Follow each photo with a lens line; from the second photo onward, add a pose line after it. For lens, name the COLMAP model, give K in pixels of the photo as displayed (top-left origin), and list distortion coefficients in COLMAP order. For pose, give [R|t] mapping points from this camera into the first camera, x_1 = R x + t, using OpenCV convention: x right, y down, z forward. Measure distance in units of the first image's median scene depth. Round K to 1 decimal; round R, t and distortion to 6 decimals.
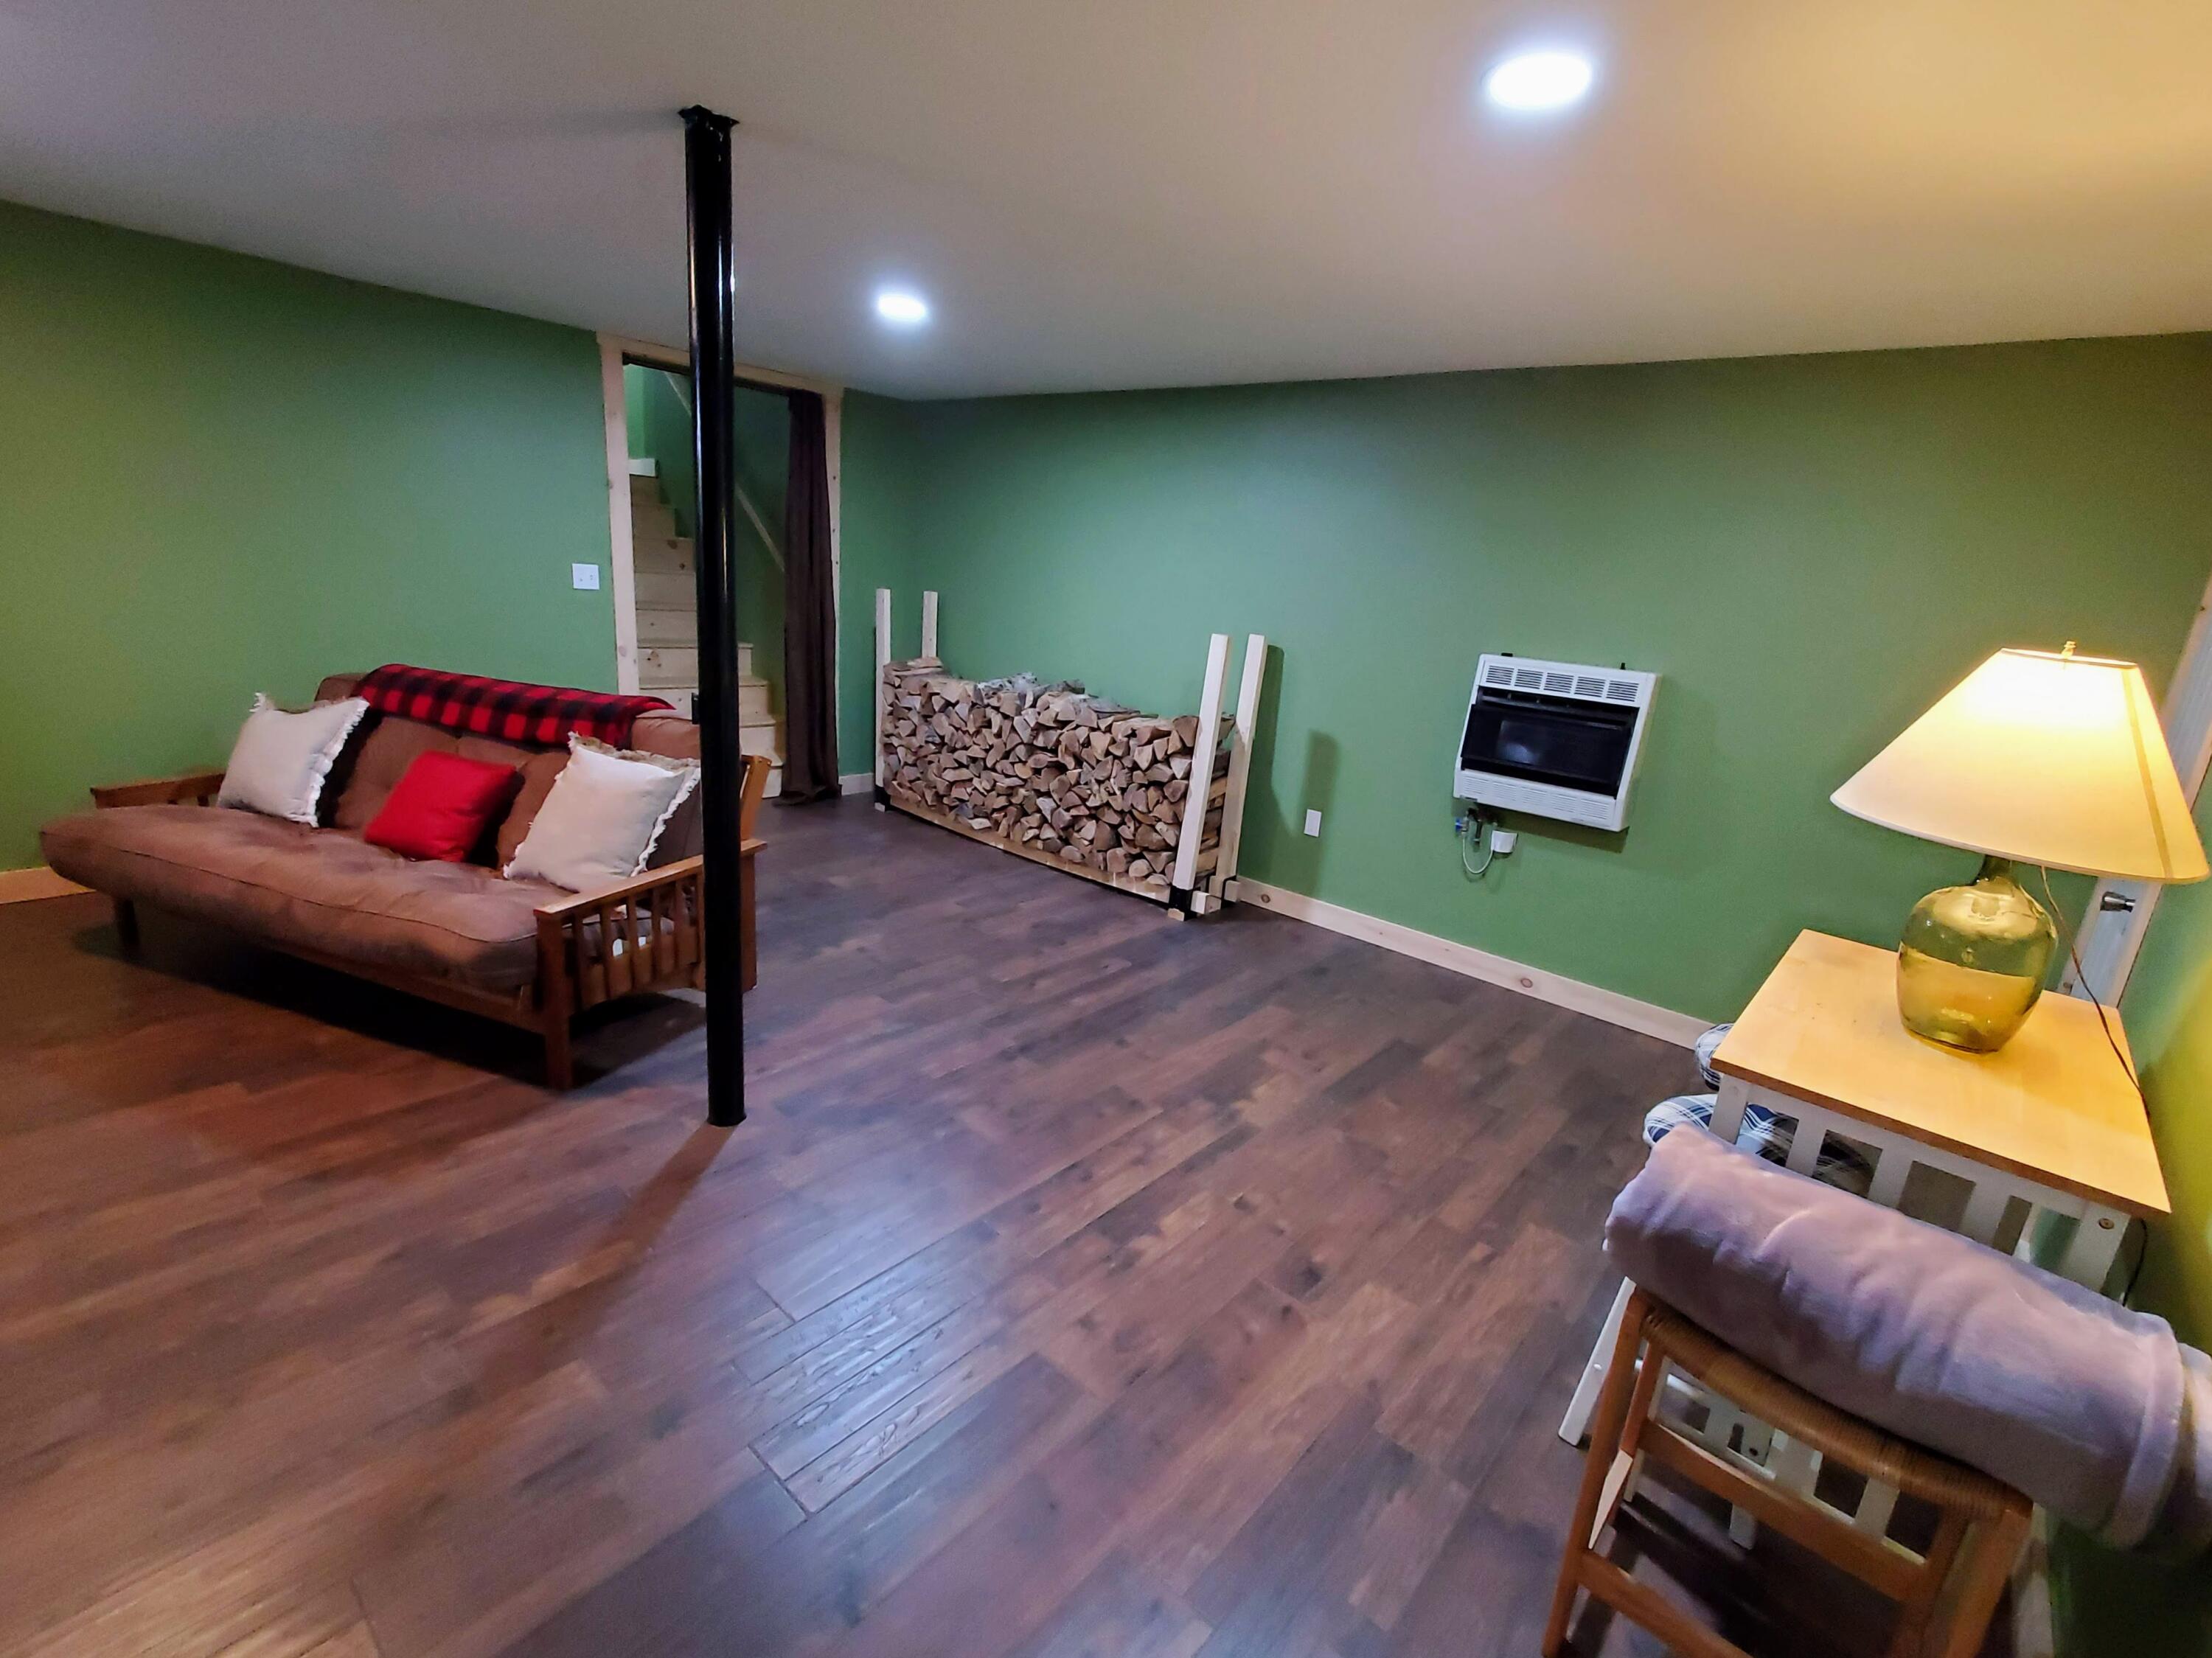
lens RADIAL K [[973.2, 0, 1105.4], [0, 973.2, 841.9], [0, 0, 1]] dist [0.015963, 0.000173]
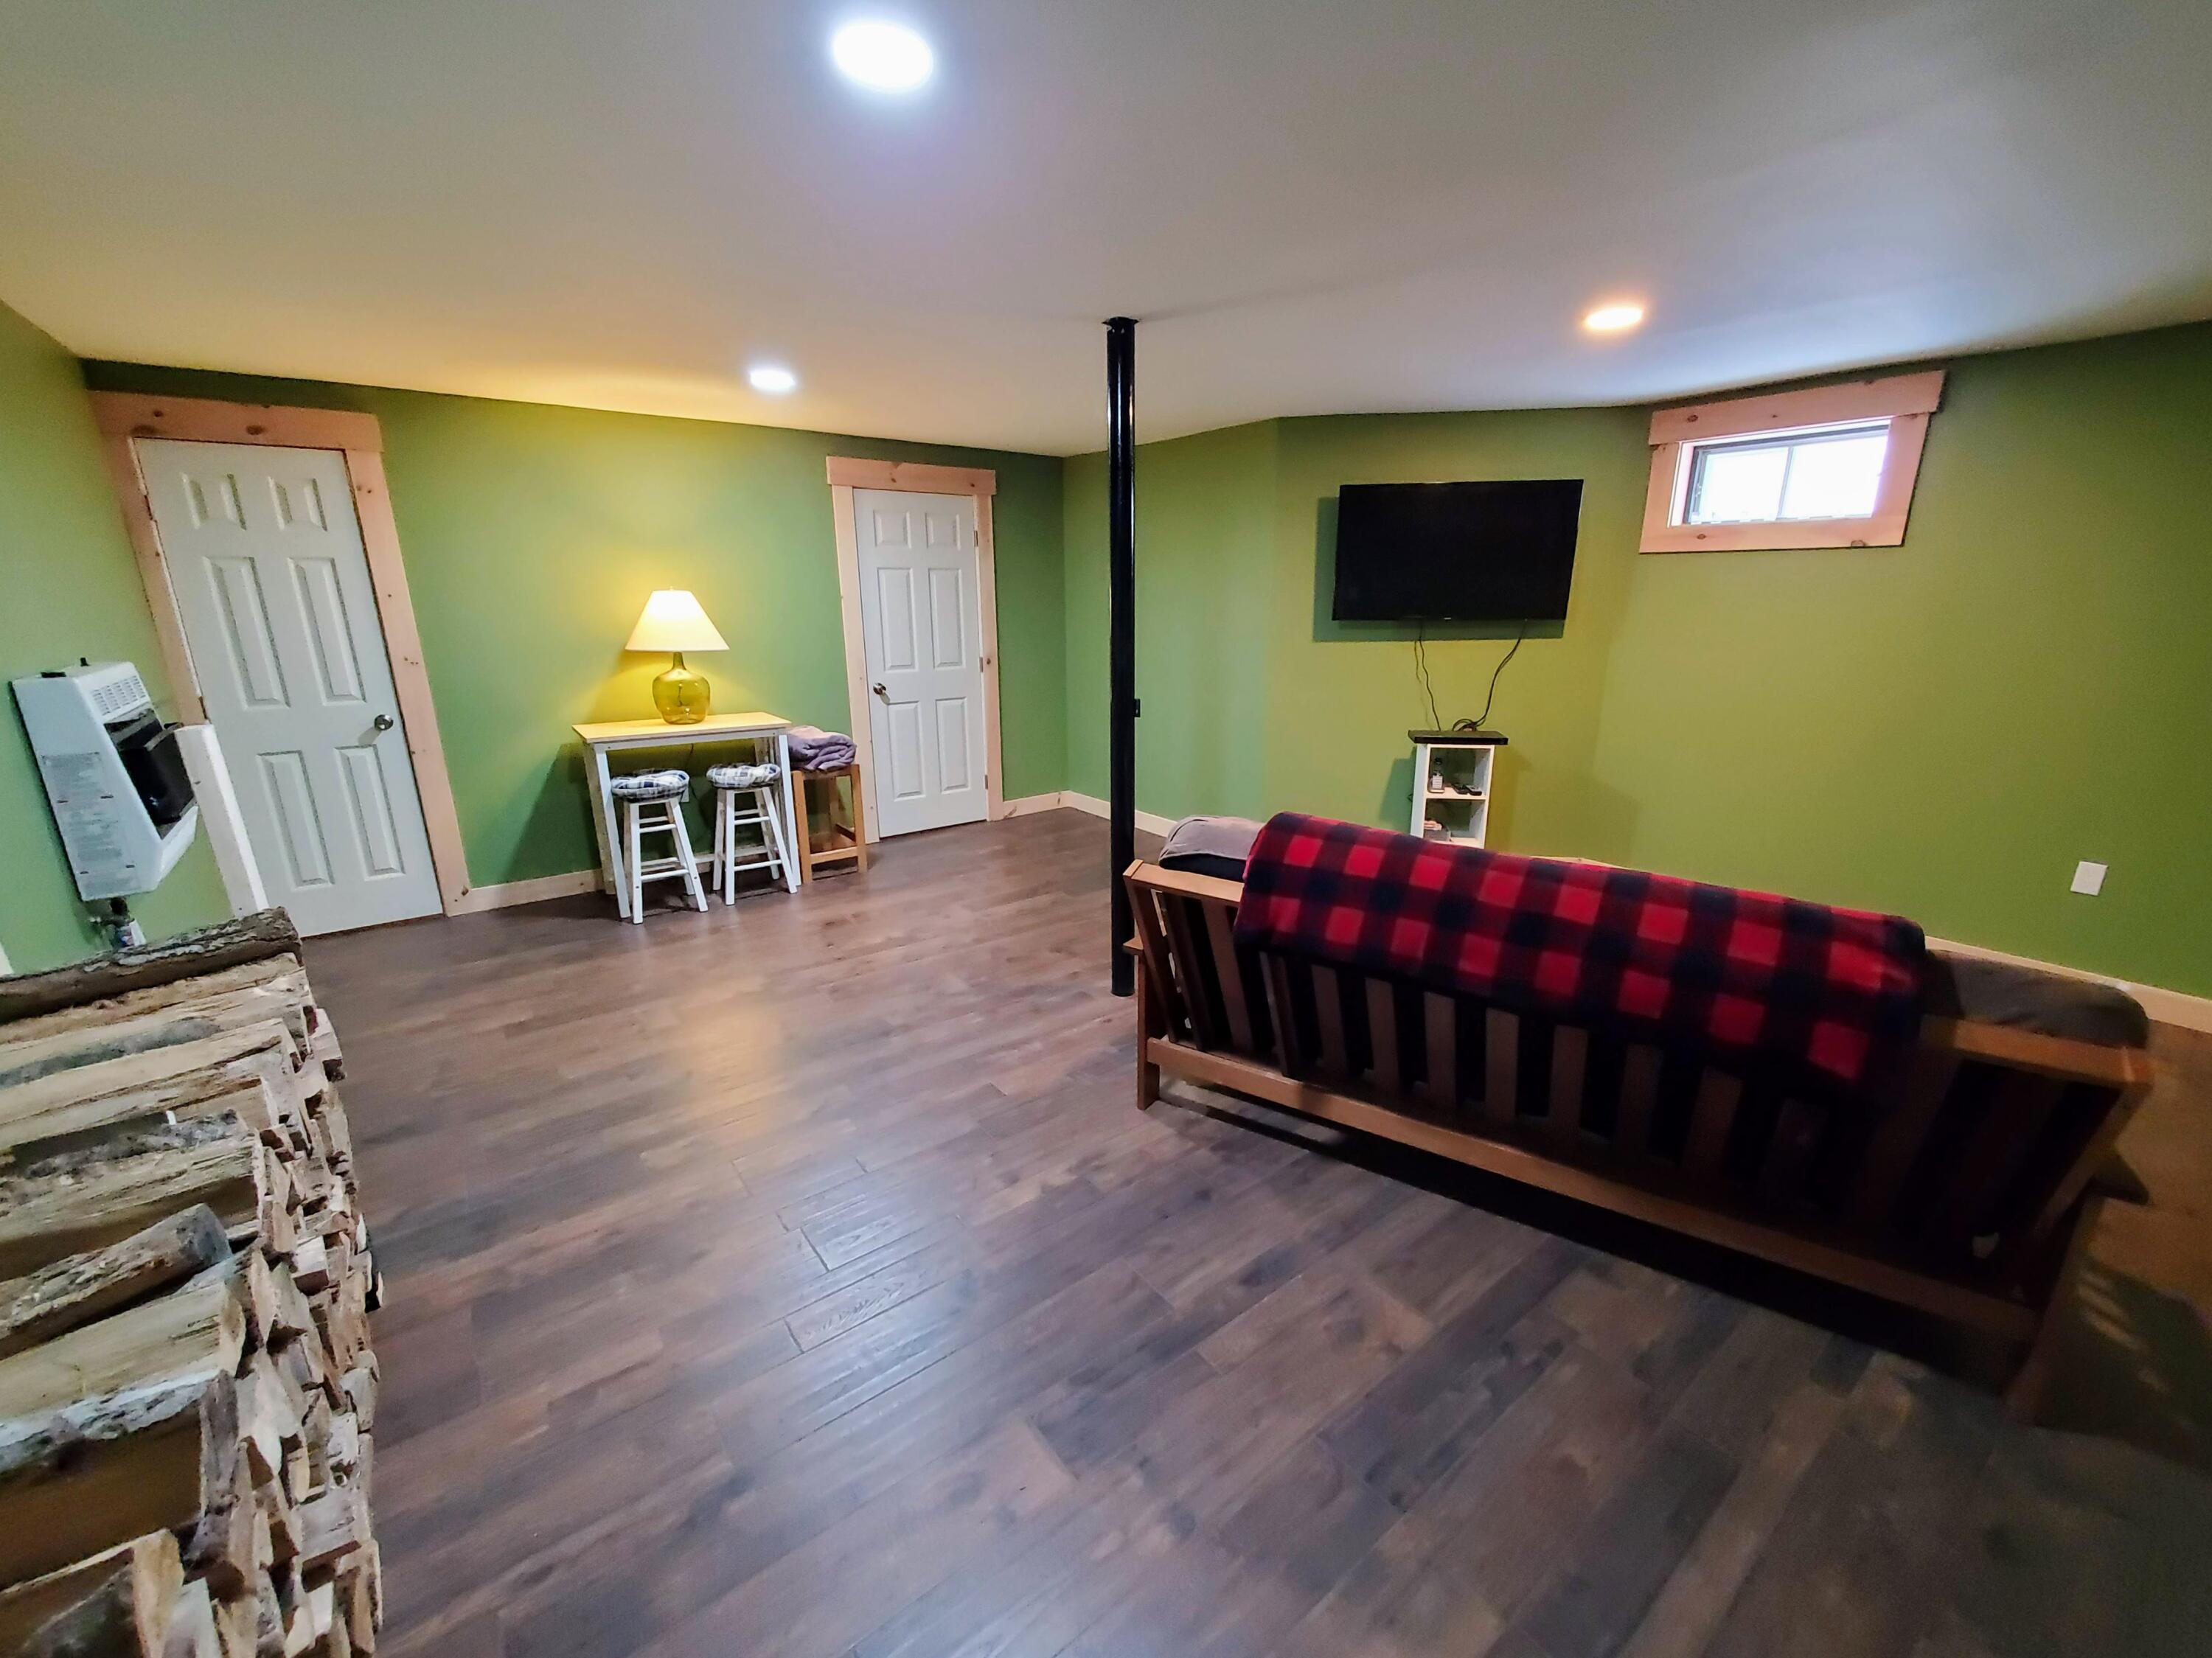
lens RADIAL K [[912.9, 0, 1100.4], [0, 912.9, 838.8], [0, 0, 1]] dist [0.002667, -0.000515]
pose [[-0.974313, -0.134352, 0.180731, -0.427172], [-0.019171, 0.849113, 0.527864, -0.468344], [-0.224380, 0.510840, -0.829877, 1.512171]]
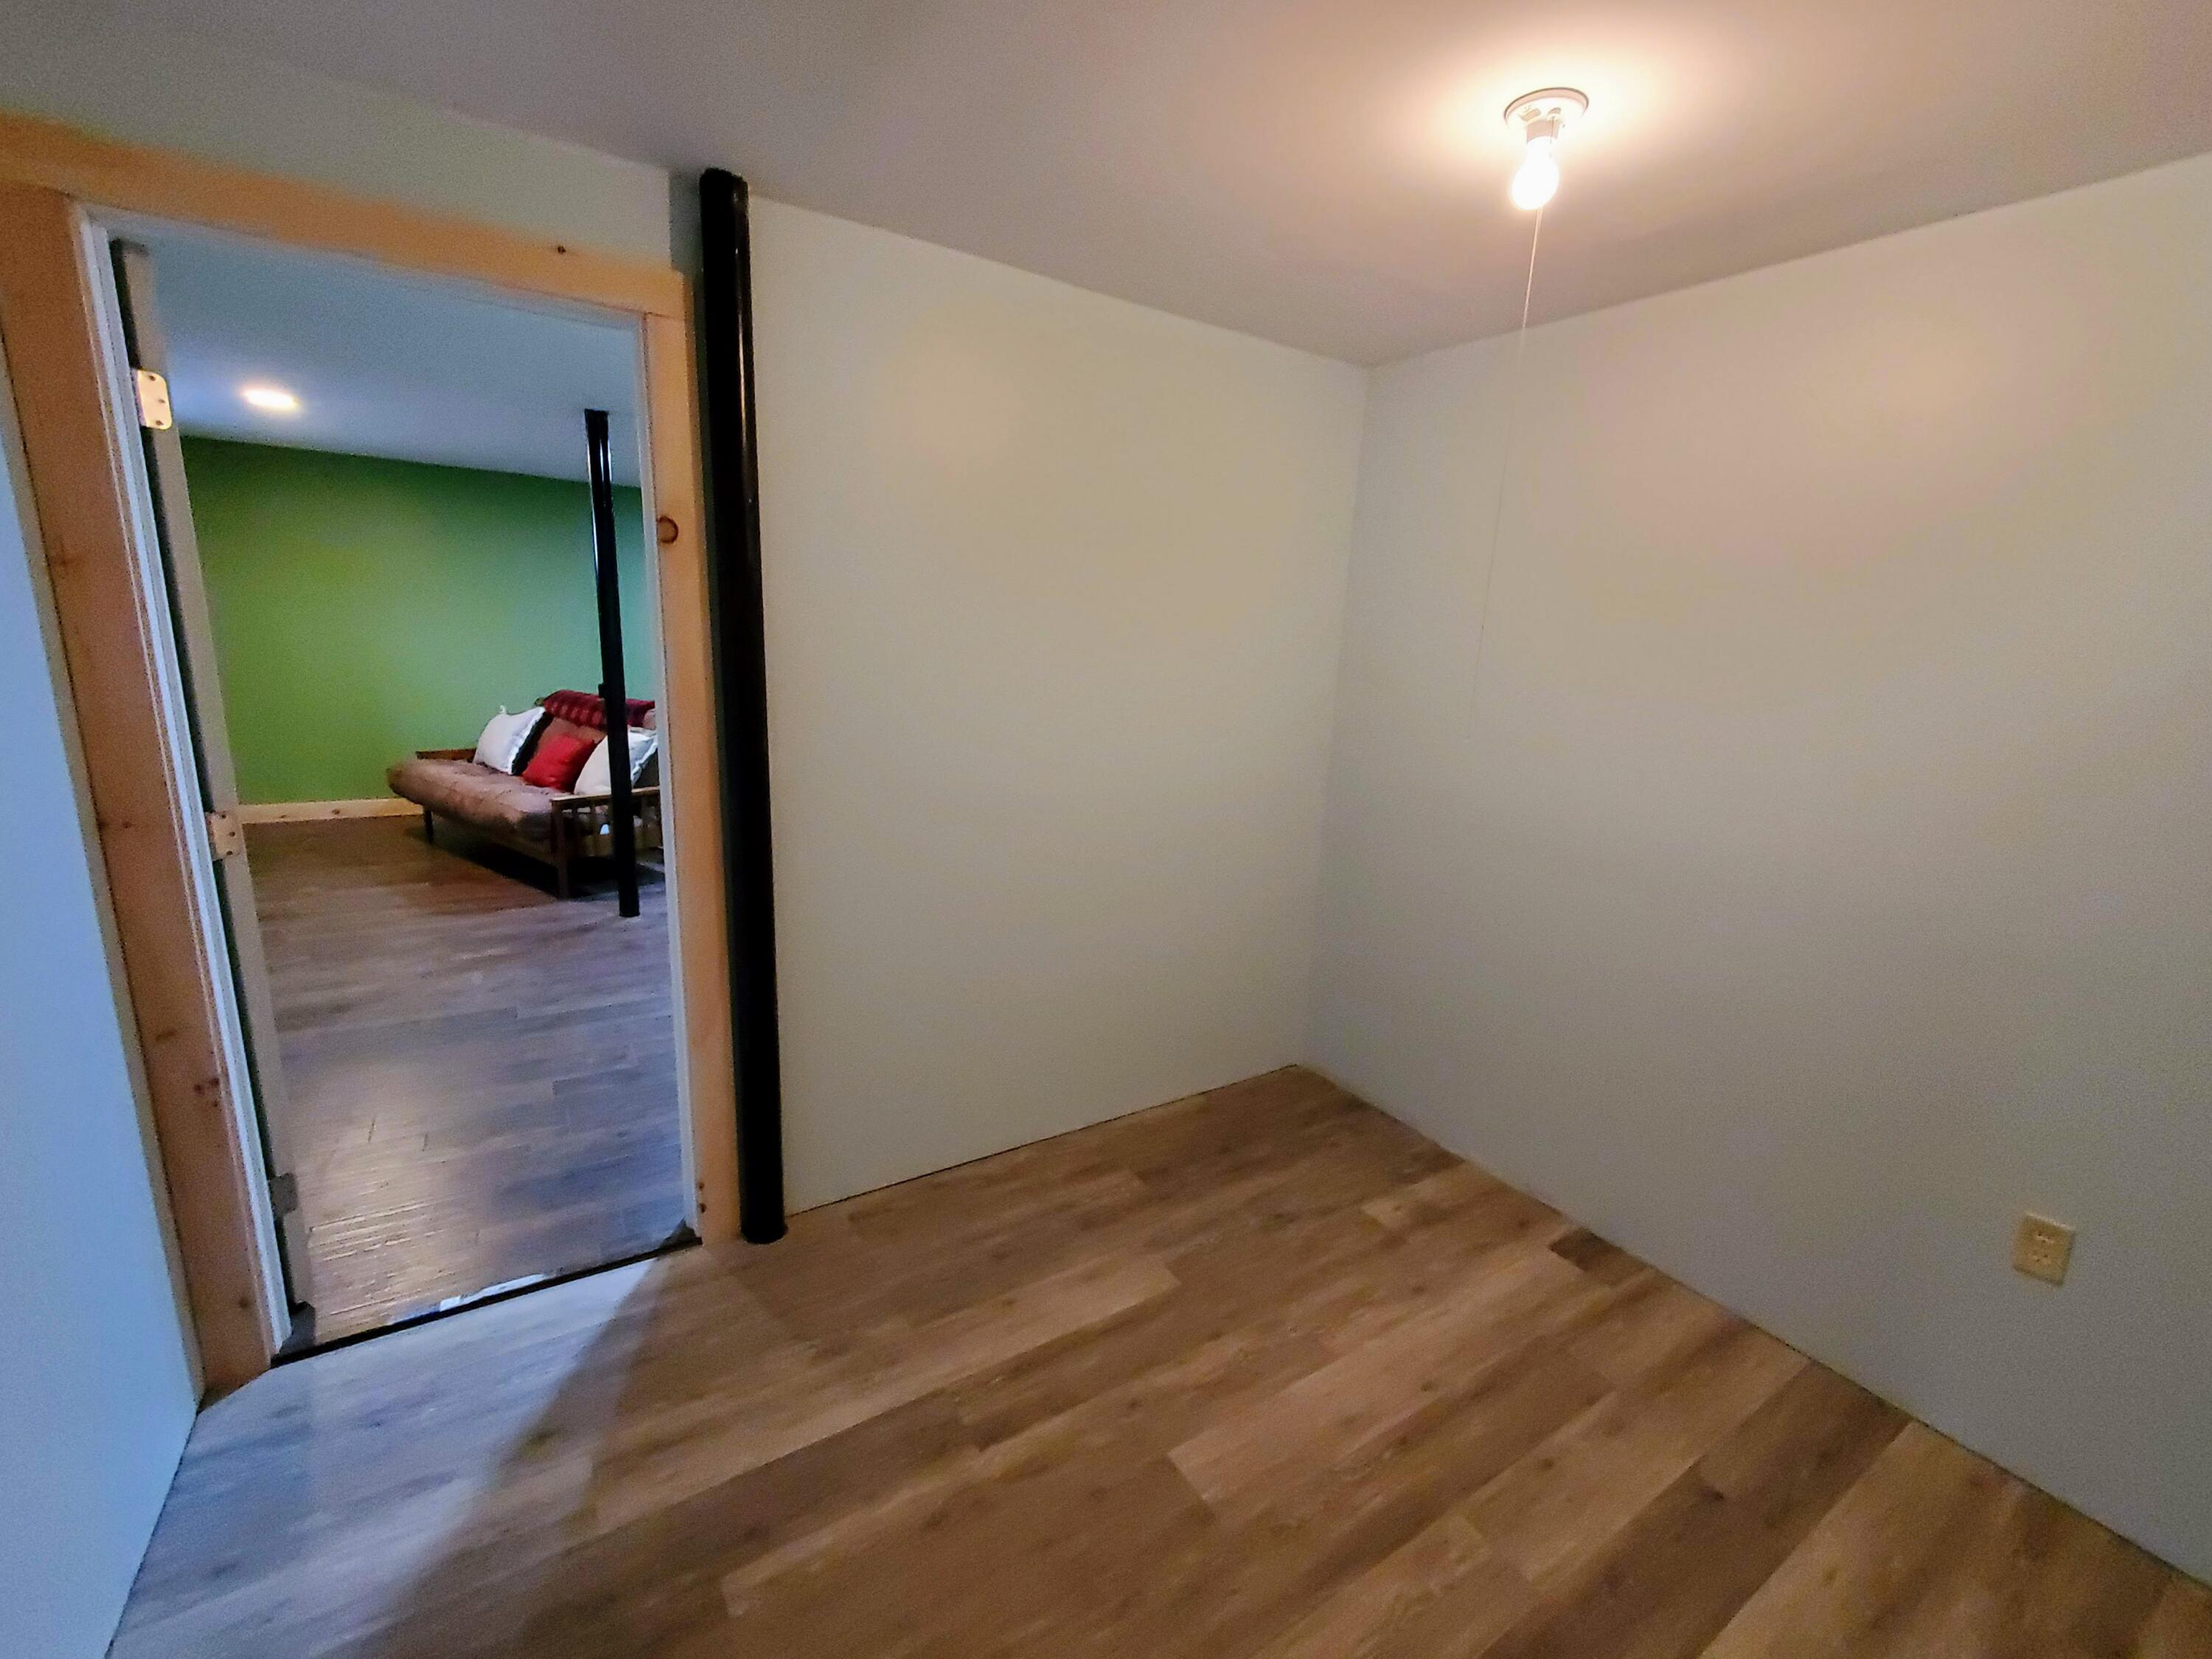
lens RADIAL K [[913.0, 0, 1105.7], [0, 913.0, 826.2], [0, 0, 1]] dist [0.002667, -0.000515]
pose [[0.957359, 0.016176, -0.288447, 0.759882], [-0.039044, 0.996516, -0.073704, 0.162934], [0.286249, 0.081823, 0.954655, -0.314246]]
